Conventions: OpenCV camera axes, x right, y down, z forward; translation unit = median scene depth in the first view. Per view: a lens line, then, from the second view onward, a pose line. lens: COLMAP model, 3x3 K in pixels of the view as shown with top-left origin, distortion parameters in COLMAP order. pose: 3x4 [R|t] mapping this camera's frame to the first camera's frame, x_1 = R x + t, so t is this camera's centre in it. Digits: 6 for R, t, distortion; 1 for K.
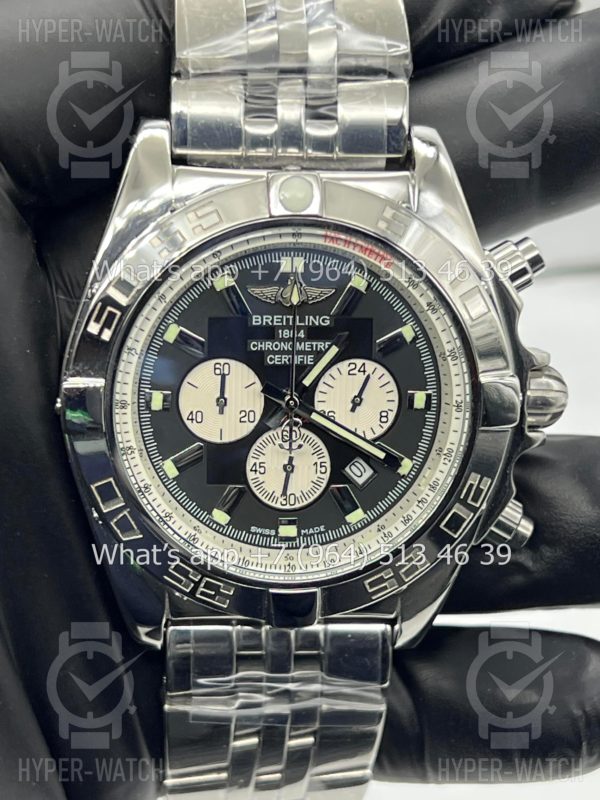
lens RADIAL K [[1912.7, 0, 303.8], [0, 1912.7, 415.2], [0, 0, 1]] dist [0.241938, 0.000000]
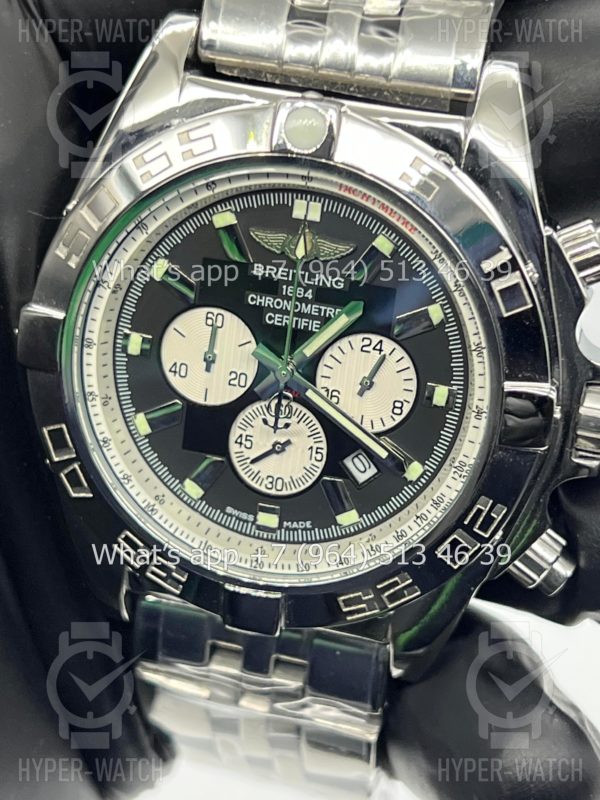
lens RADIAL K [[1912.7, 0, 299.9], [0, 1912.7, 401.8], [0, 0, 1]] dist [0.241938, 0.000000]
pose [[0.940177, 0.179056, -0.289838, 0.243991], [-0.155031, 0.982417, 0.104028, -0.082143], [0.303369, -0.052871, 0.951405, 0.201785]]
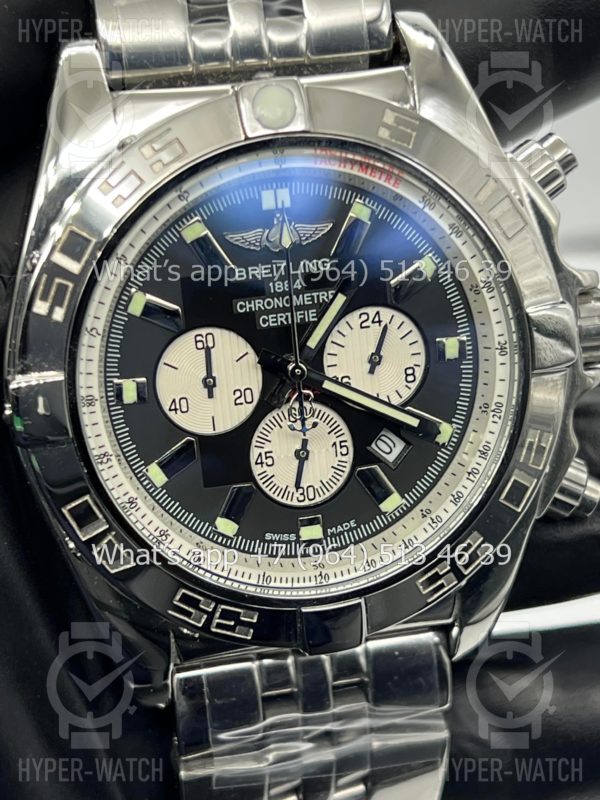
lens RADIAL K [[1912.7, 0, 298.1], [0, 1912.7, 395.8], [0, 0, 1]] dist [0.241938, 0.000000]
pose [[0.987450, -0.133579, 0.084259, -0.074091], [0.135268, 0.990701, -0.014641, 0.015081], [-0.081519, 0.025855, 0.996336, 0.205767]]
